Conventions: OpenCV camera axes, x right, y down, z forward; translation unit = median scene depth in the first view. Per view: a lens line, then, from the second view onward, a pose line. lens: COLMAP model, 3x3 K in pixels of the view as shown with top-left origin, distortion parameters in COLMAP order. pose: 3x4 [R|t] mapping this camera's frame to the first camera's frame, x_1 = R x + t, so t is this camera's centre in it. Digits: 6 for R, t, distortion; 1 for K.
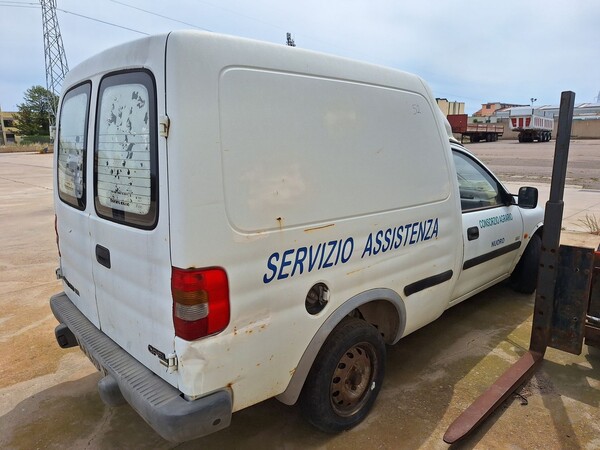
lens RADIAL K [[417.6, 0, 298.6], [0, 417.6, 234.6], [0, 0, 1]] dist [0.018087, 0.000478]
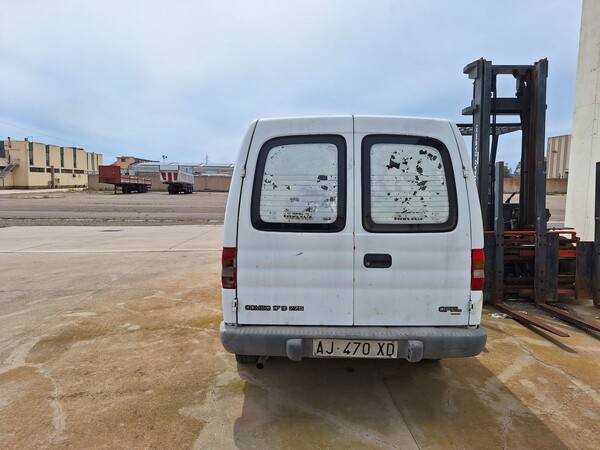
lens RADIAL K [[410.2, 0, 303.4], [0, 410.2, 233.2], [0, 0, 1]] dist [0.110026, -0.115565]
pose [[0.677998, -0.061554, 0.732482, -1.139097], [0.150231, 0.987057, -0.056110, 0.000488], [-0.719548, 0.148084, 0.678471, 0.169366]]
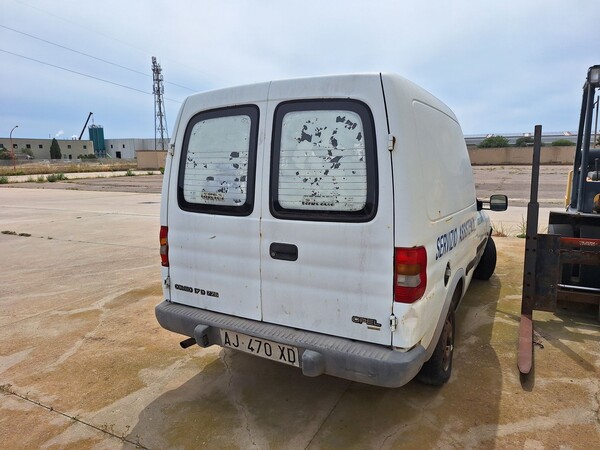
lens RADIAL K [[410.2, 0, 303.4], [0, 410.2, 233.2], [0, 0, 1]] dist [0.110026, -0.115565]
pose [[0.951633, -0.046525, 0.303695, -0.535650], [0.065649, 0.996431, -0.053063, 0.044987], [-0.300142, 0.070434, 0.951291, -0.086594]]
